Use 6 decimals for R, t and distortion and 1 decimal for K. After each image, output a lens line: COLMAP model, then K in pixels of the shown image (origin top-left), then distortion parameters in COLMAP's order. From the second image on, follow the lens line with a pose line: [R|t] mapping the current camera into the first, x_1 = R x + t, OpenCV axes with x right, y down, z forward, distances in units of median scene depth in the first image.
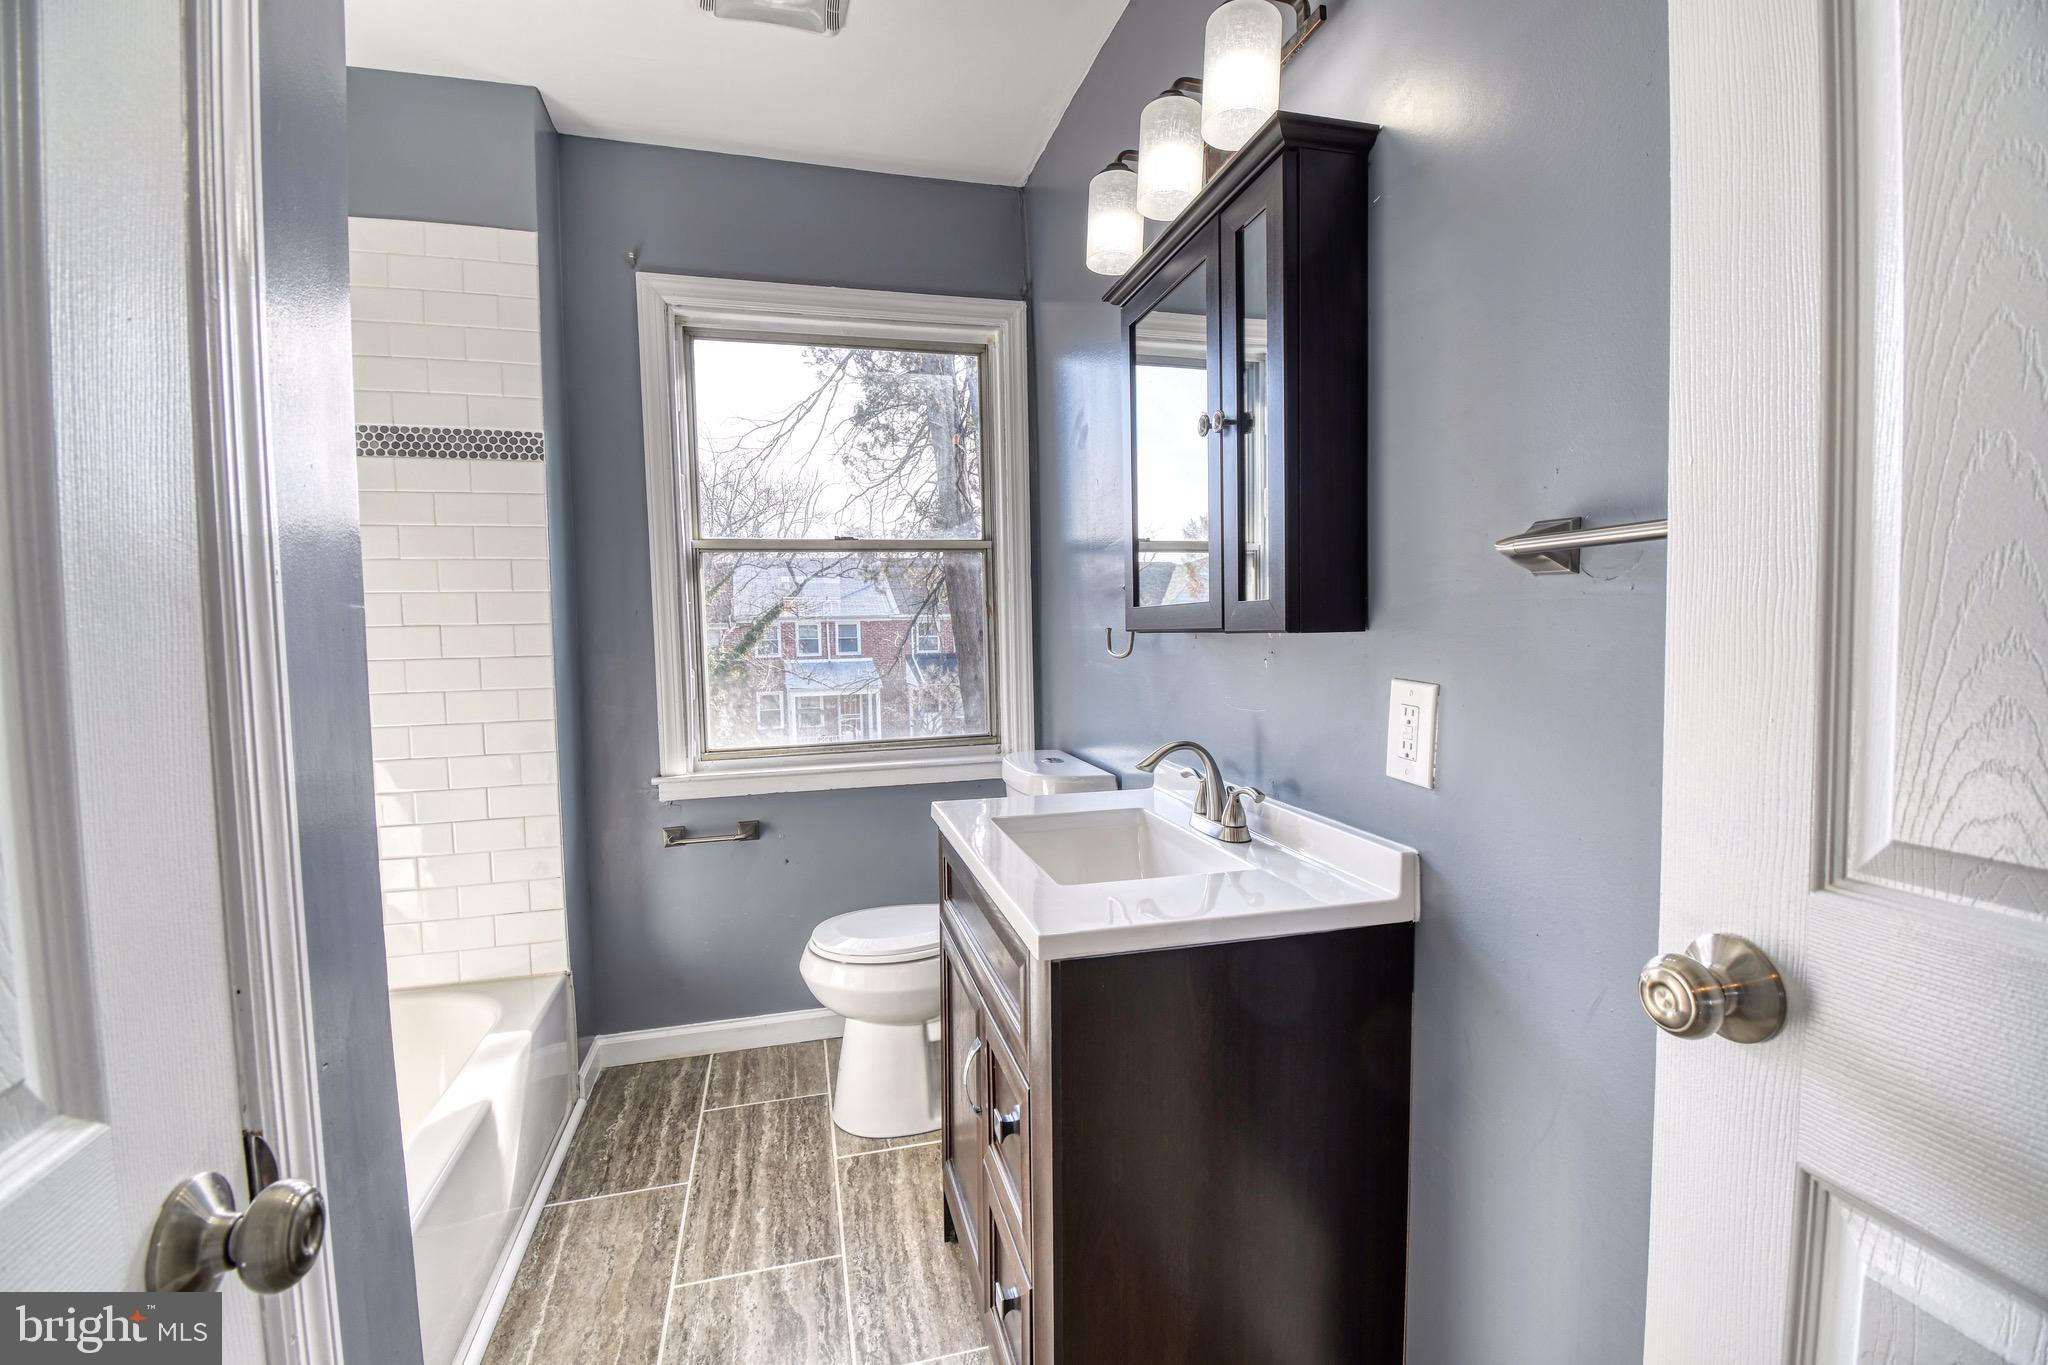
lens RADIAL K [[901.6, 0, 1026.8], [0, 901.6, 677.3], [0, 0, 1]] dist [0.020797, -0.026216]
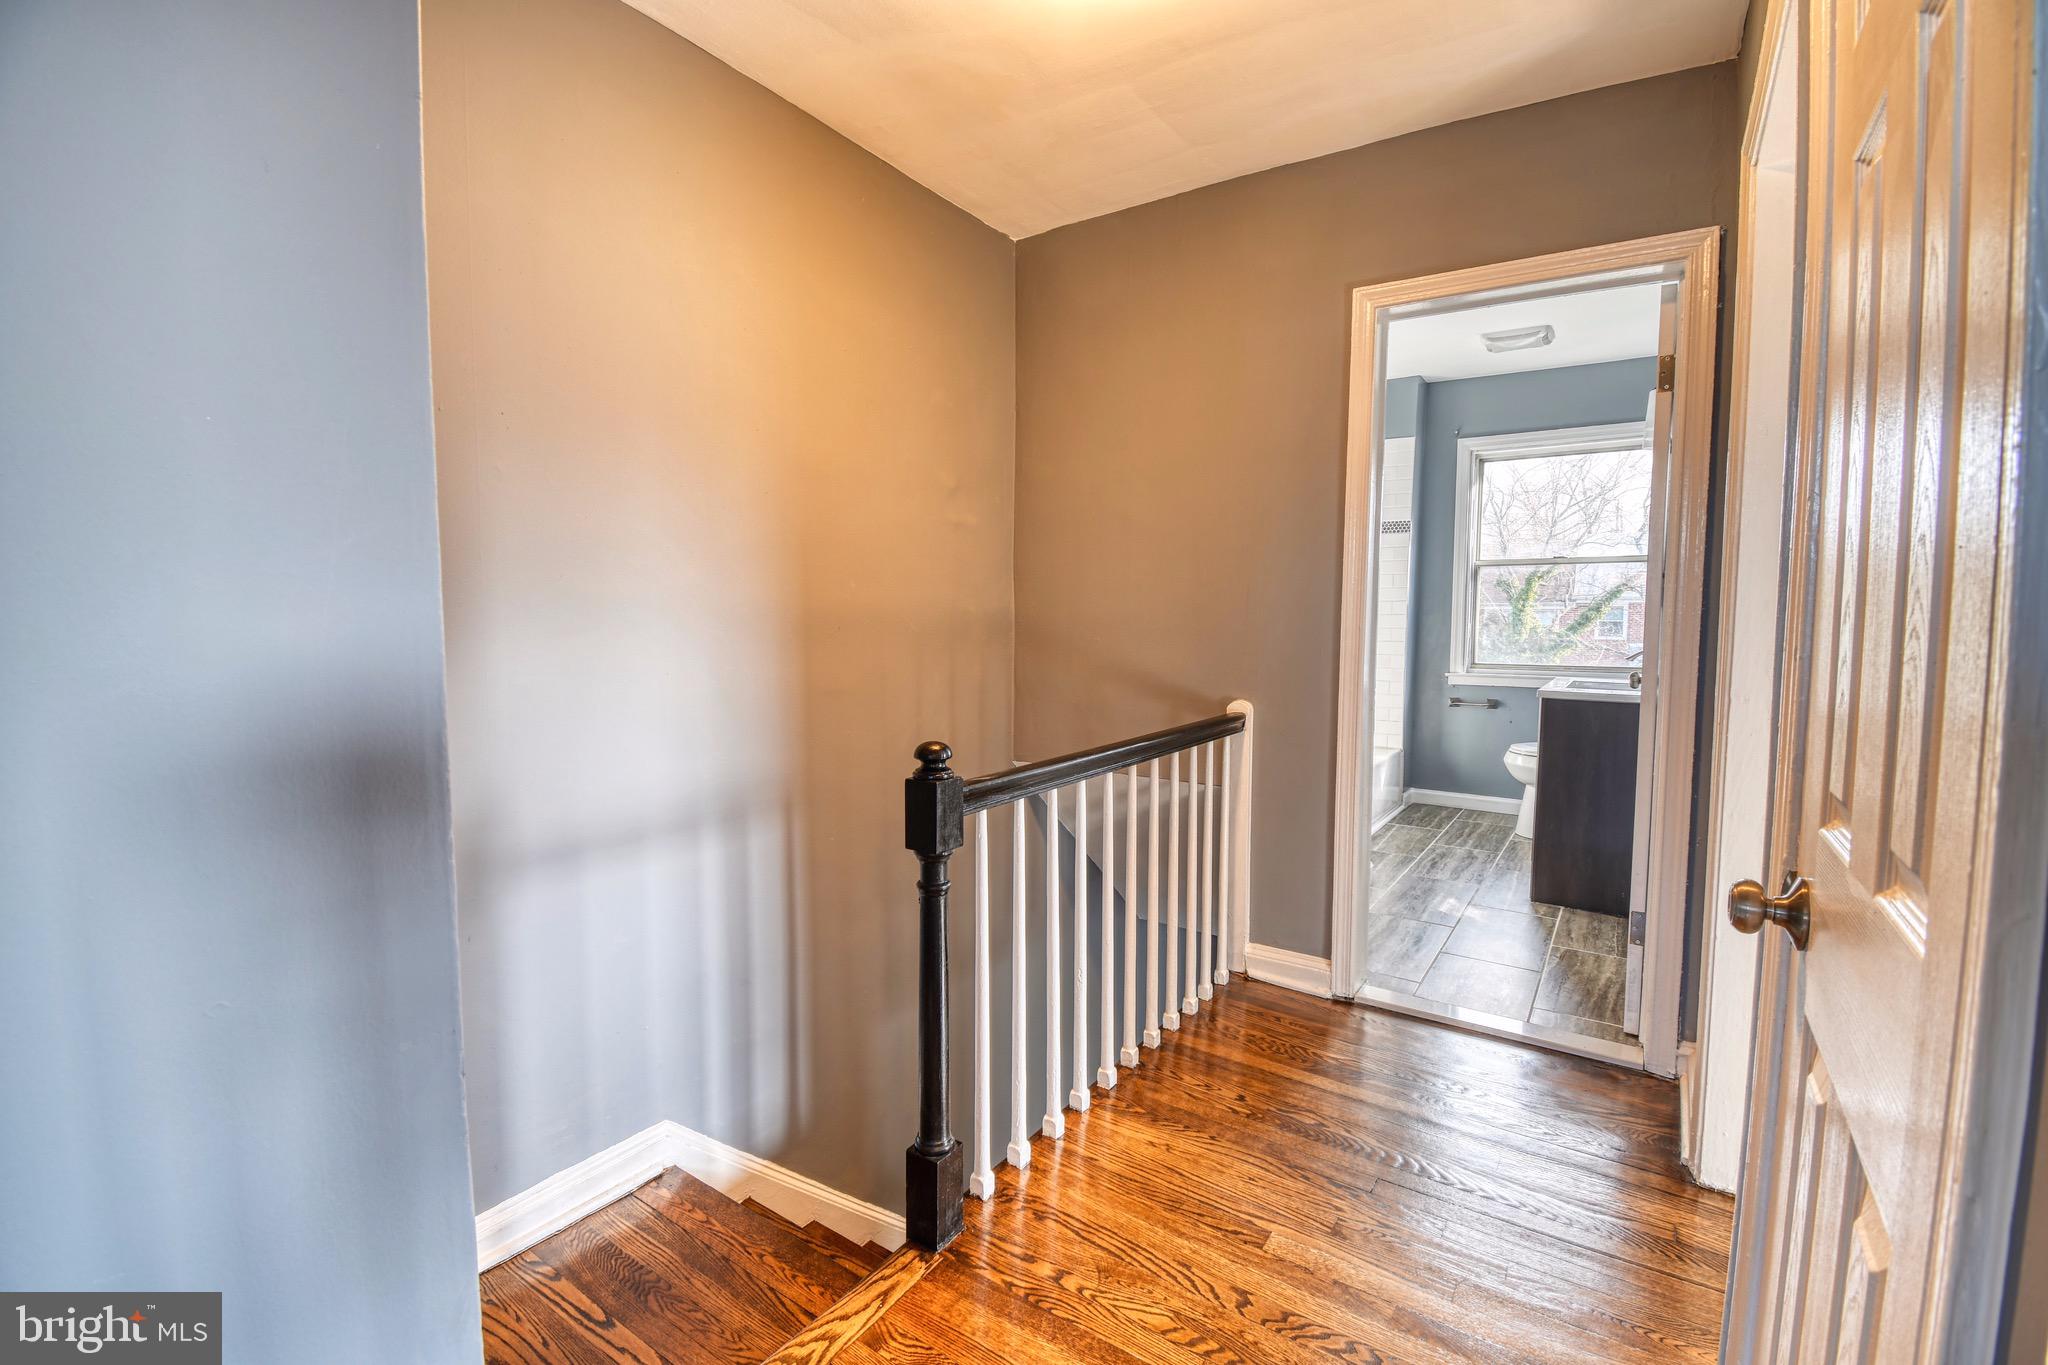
lens RADIAL K [[901.6, 0, 1026.8], [0, 901.6, 677.3], [0, 0, 1]] dist [0.020797, -0.026216]
pose [[0.646446, 0.077724, -0.758990, 0.561742], [-0.059456, 0.996904, 0.051448, 0.067372], [0.760639, 0.011869, 0.649066, -1.126948]]
